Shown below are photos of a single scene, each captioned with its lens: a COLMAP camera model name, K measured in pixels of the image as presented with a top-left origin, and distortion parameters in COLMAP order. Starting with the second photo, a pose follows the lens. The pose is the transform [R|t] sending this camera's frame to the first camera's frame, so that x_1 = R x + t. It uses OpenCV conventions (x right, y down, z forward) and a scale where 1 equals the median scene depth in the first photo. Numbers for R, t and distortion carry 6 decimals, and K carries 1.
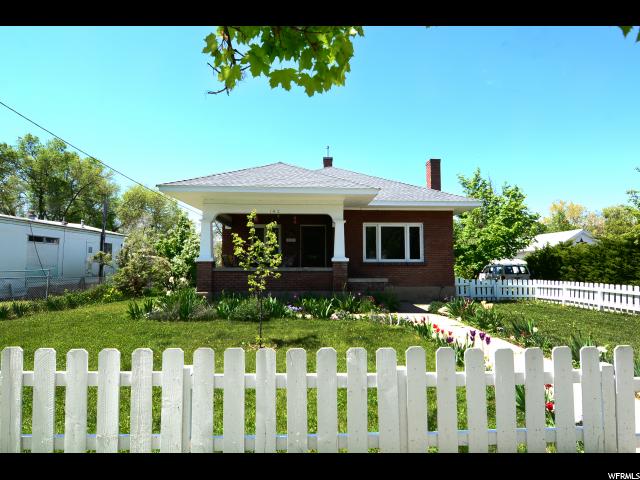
lens RADIAL K [[326.5, 0, 320.0], [0, 326.5, 240.0], [0, 0, 1]] dist [0.000198, -0.014539]
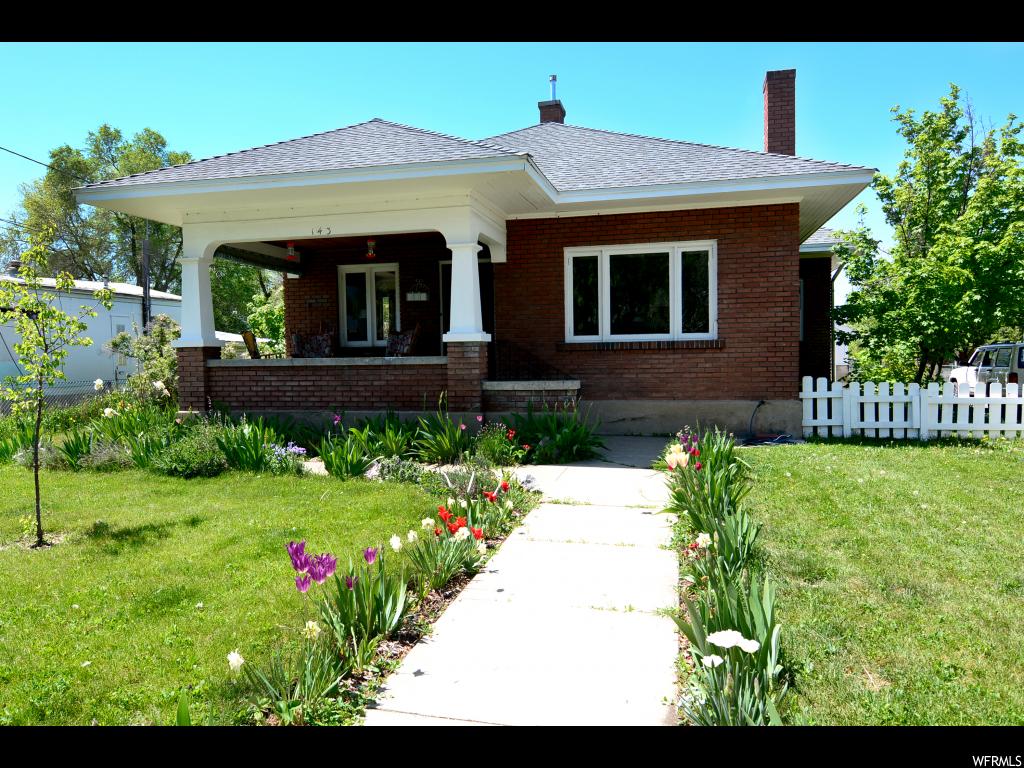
lens RADIAL K [[675.8, 0, 511.9], [0, 675.8, 367.4], [0, 0, 1]] dist [-0.006172, -0.001301]
pose [[0.964372, -0.009936, -0.264364, 0.291177], [0.034967, 0.995314, 0.090147, 0.018131], [0.262230, -0.096179, 0.960201, 0.142094]]
